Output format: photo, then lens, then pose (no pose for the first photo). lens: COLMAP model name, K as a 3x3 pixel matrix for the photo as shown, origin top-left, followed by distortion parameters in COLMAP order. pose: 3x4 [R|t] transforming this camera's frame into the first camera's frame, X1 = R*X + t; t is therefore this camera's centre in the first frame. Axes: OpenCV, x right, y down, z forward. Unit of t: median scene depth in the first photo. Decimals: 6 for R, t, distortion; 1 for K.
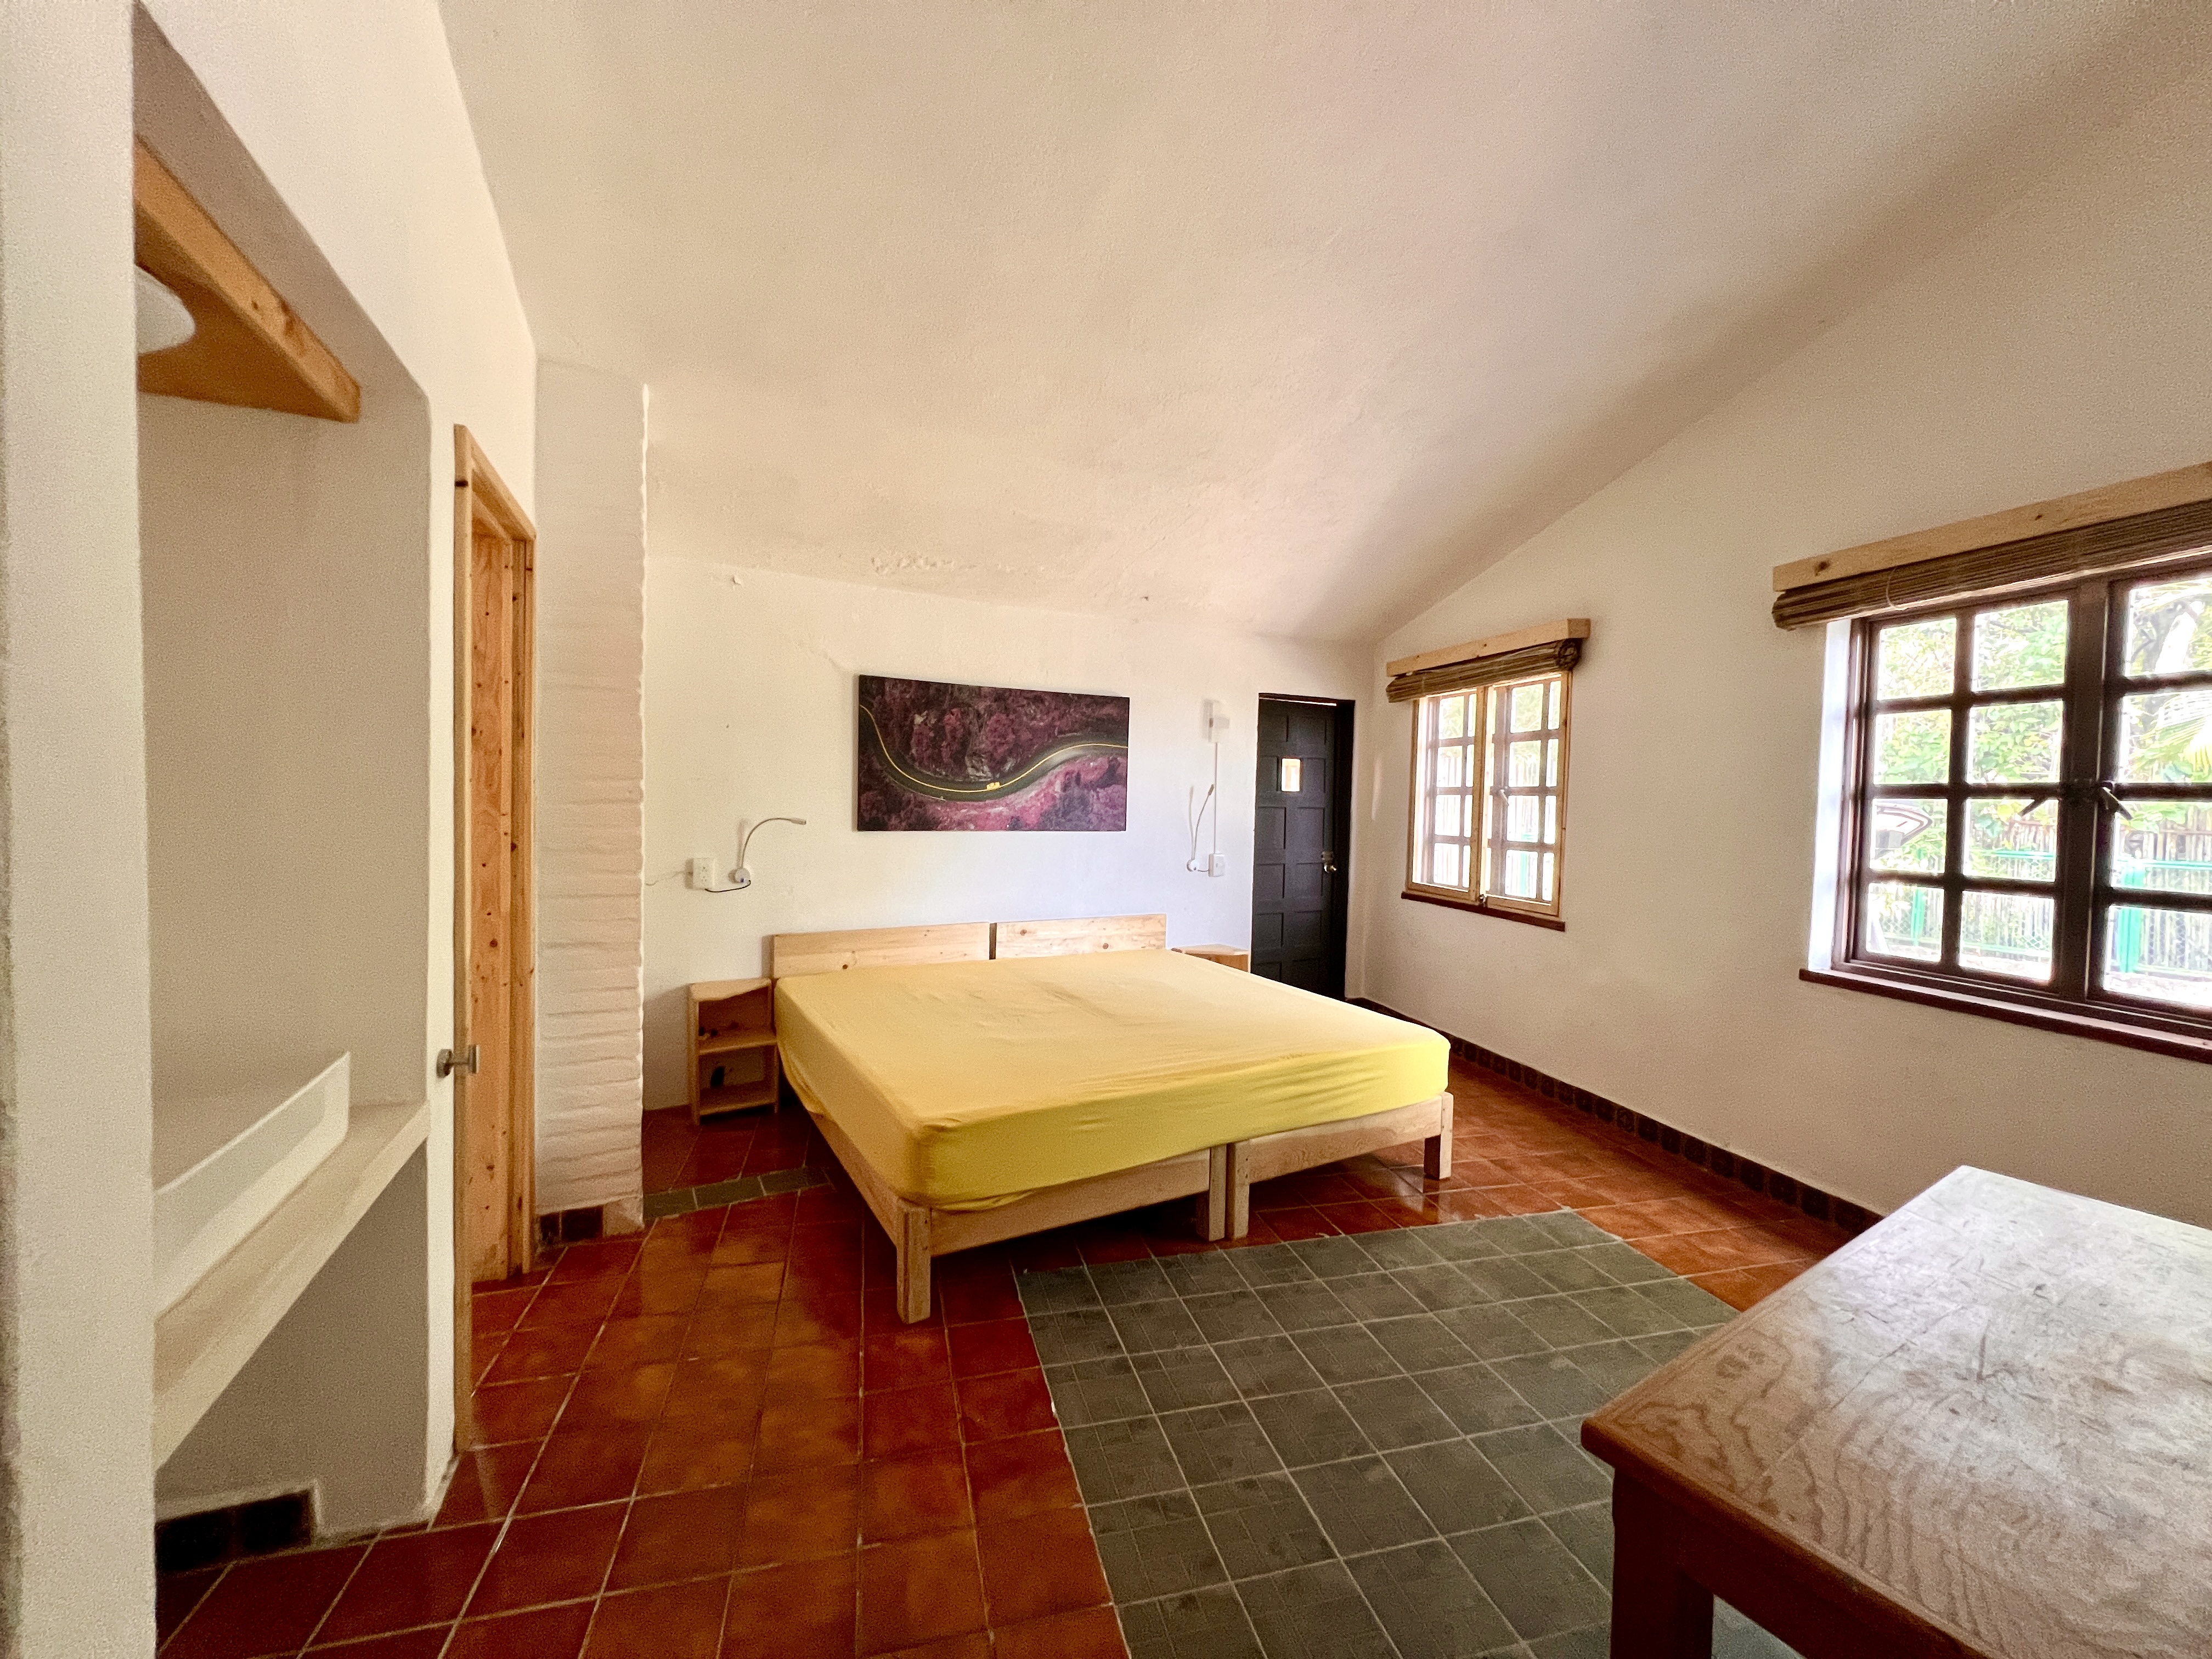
lens RADIAL K [[889.7, 0, 1101.1], [0, 889.7, 827.5], [0, 0, 1]] dist [-0.002761, -0.000441]
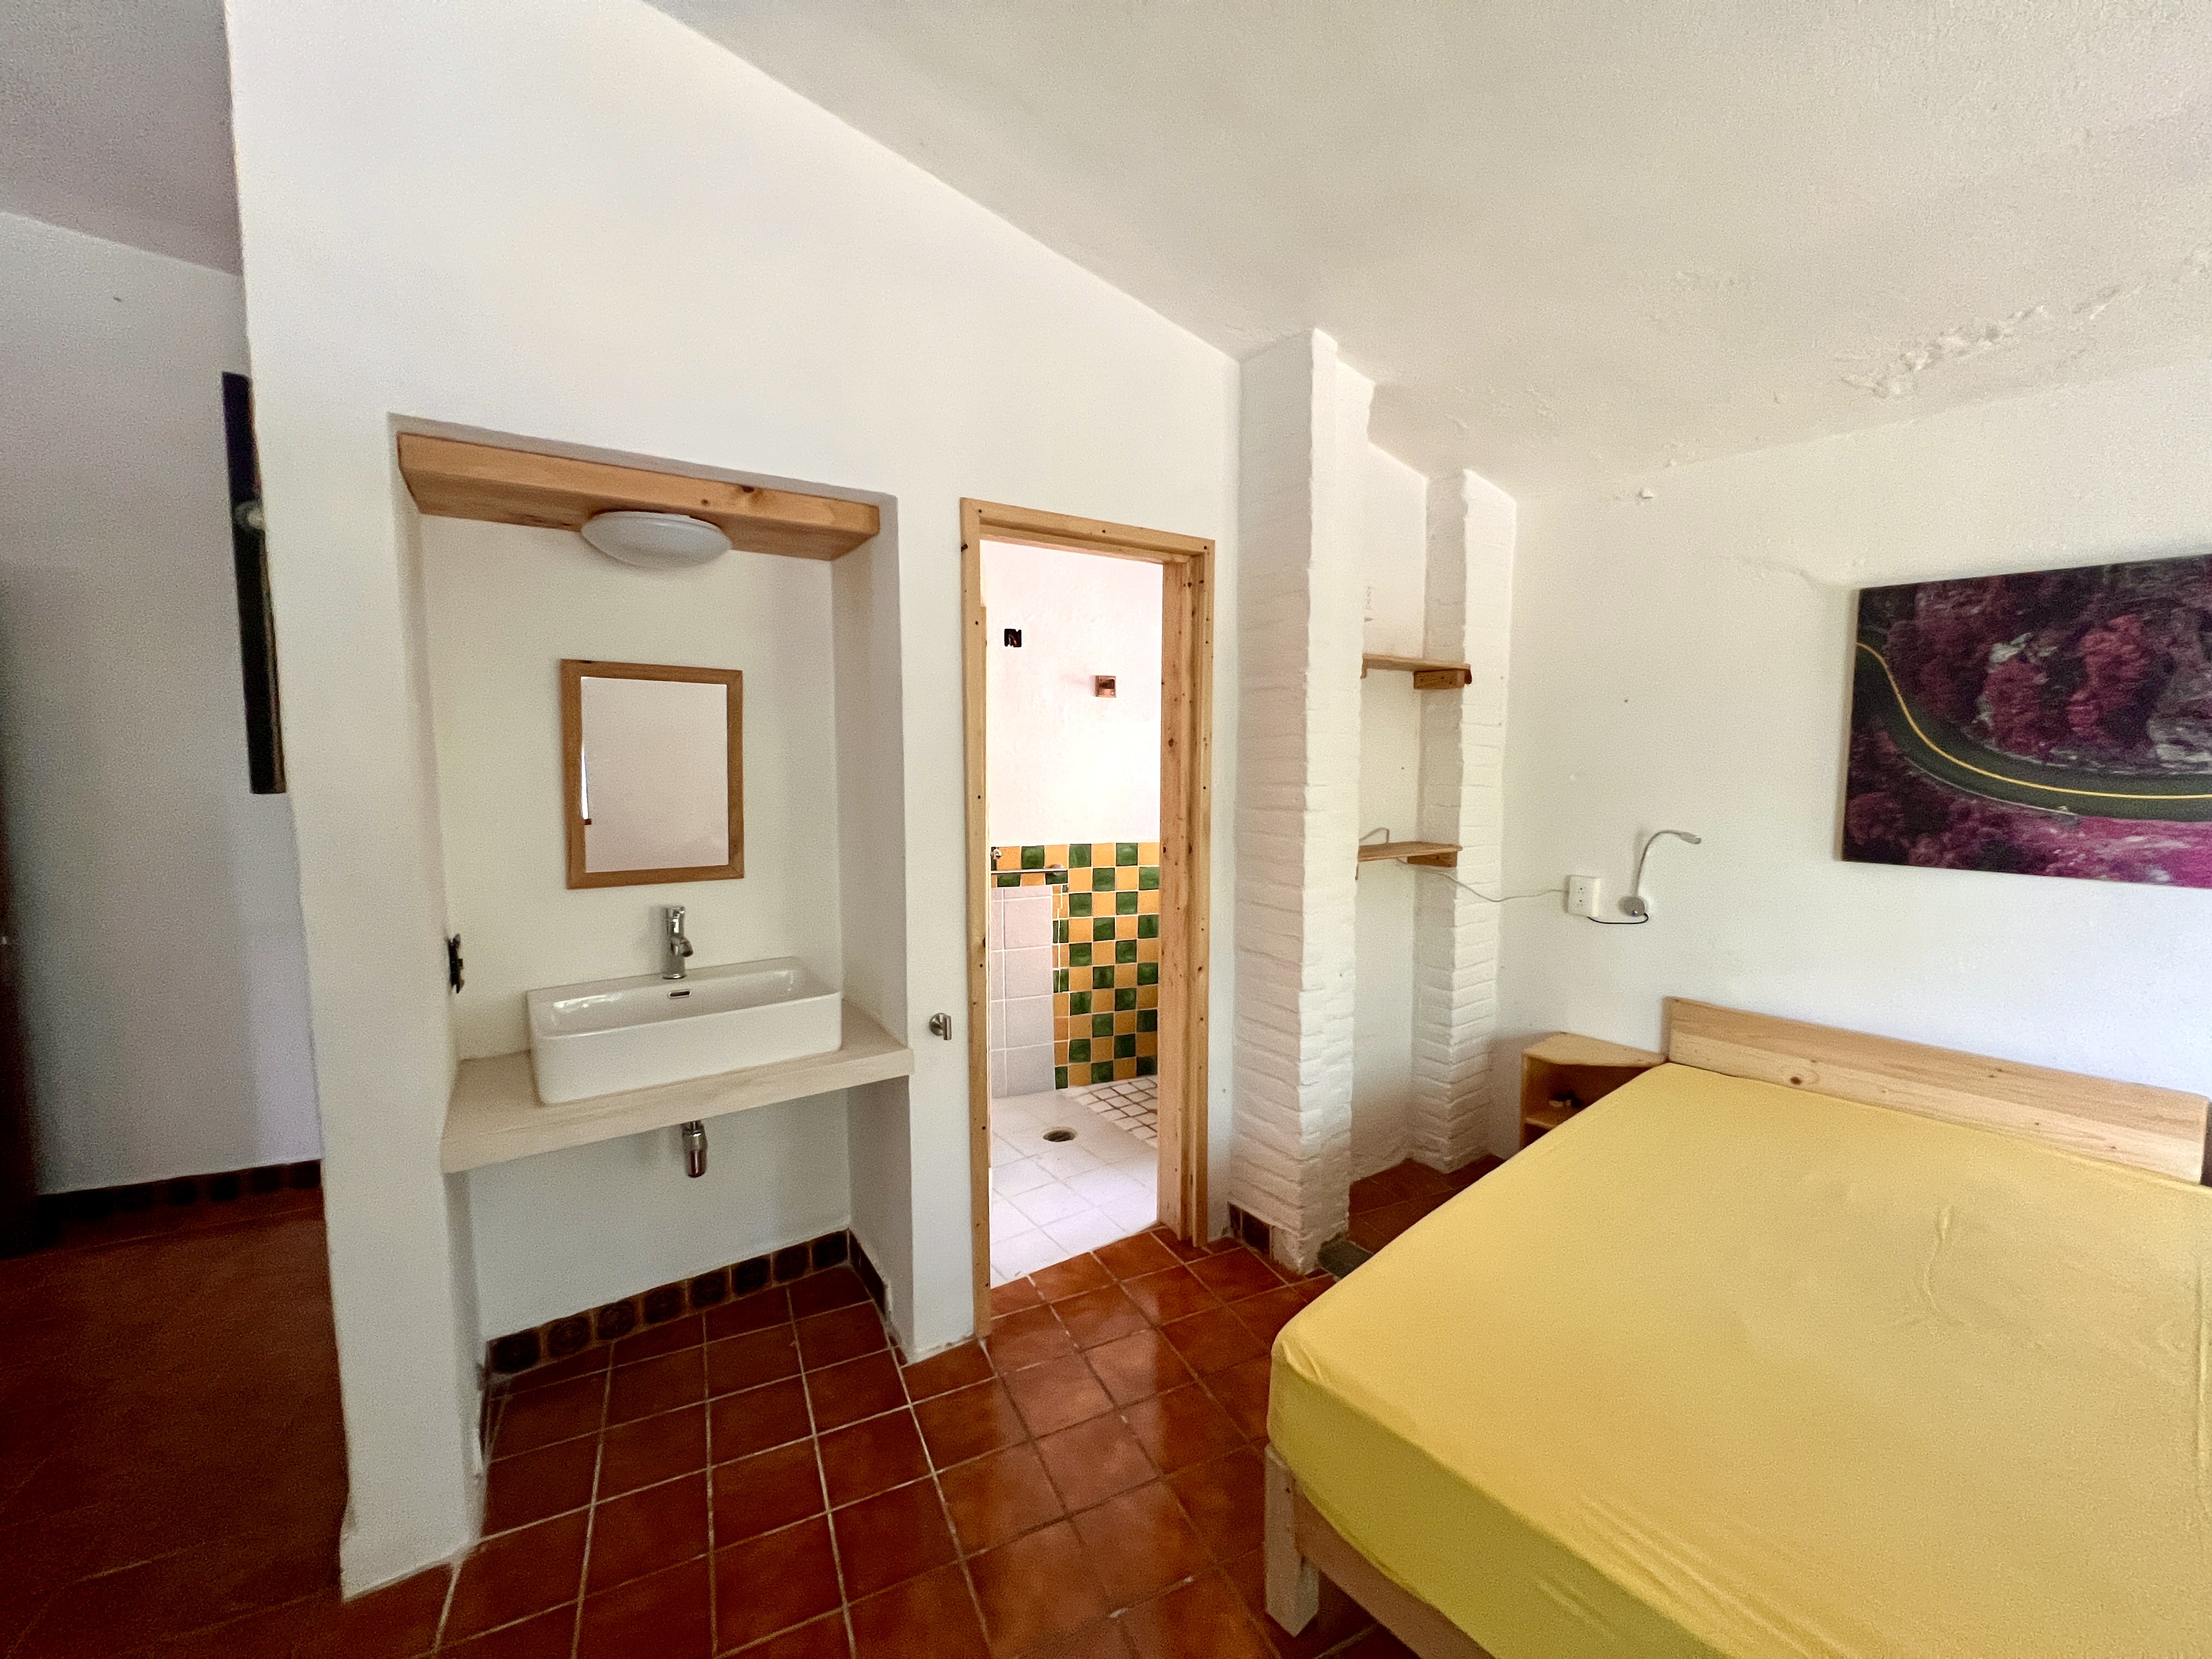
lens RADIAL K [[889.7, 0, 1101.4], [0, 889.7, 824.5], [0, 0, 1]] dist [-0.002761, -0.000441]
pose [[0.173111, 0.065774, -0.982704, 0.208765], [-0.028439, 0.997685, 0.061767, -0.040796], [0.984492, 0.017254, 0.174581, 0.411750]]
